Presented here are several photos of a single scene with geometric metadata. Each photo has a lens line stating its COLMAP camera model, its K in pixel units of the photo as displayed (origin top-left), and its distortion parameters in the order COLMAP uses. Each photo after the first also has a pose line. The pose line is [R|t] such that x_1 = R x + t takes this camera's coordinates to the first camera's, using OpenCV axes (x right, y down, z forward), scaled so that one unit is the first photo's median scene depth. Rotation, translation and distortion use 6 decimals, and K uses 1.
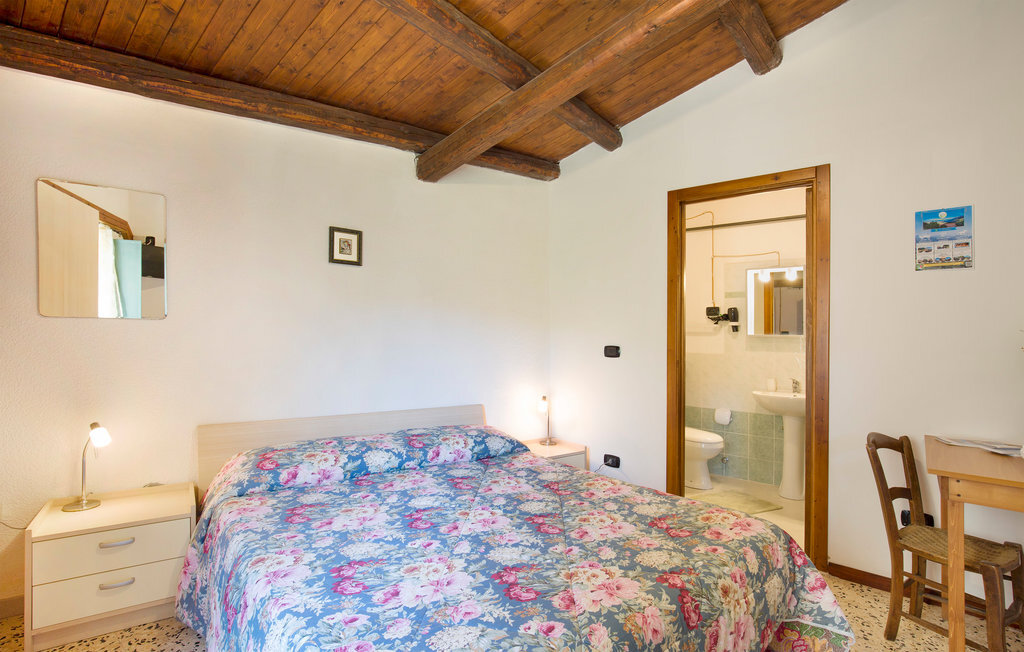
lens RADIAL K [[474.9, 0, 510.7], [0, 474.9, 333.4], [0, 0, 1]] dist [-0.021756, 0.000597]
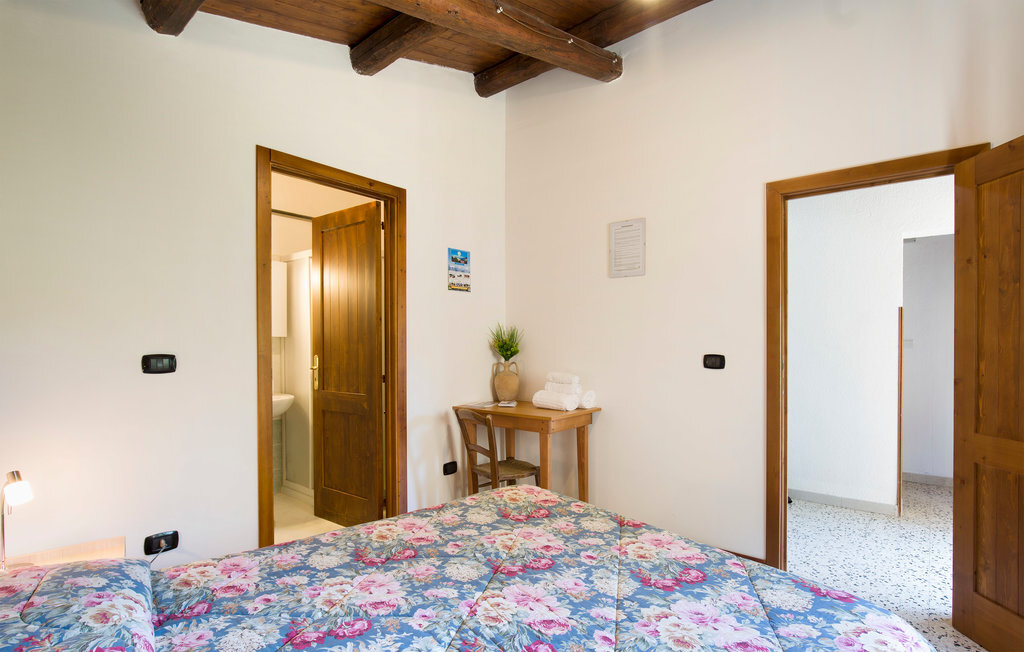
lens RADIAL K [[519.0, 0, 513.2], [0, 519.0, 330.6], [0, 0, 1]] dist [0.003973, 0.000782]
pose [[-0.016033, -0.004734, 0.999860, -0.693489], [-0.014191, 0.999889, 0.004506, -0.022018], [-0.999771, -0.014117, -0.016098, 0.831276]]
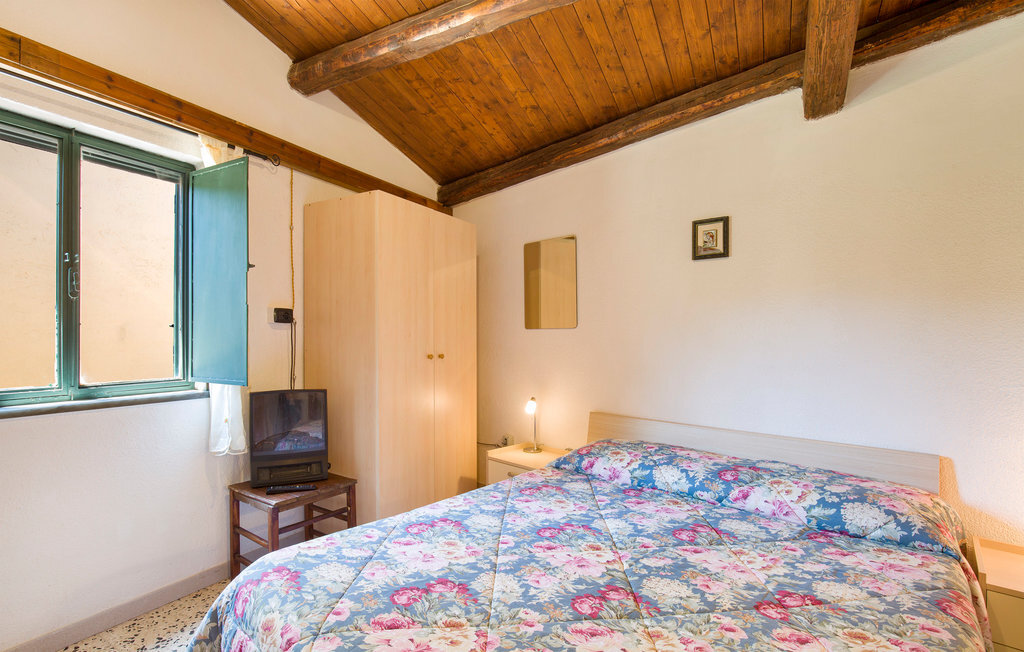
lens RADIAL K [[474.9, 0, 503.8], [0, 474.9, 341.1], [0, 0, 1]] dist [-0.021756, 0.000597]
pose [[0.195799, -0.012346, -0.980566, 0.579887], [0.006820, 0.999914, -0.011228, 0.022489], [0.980620, -0.004489, 0.195867, 0.573924]]
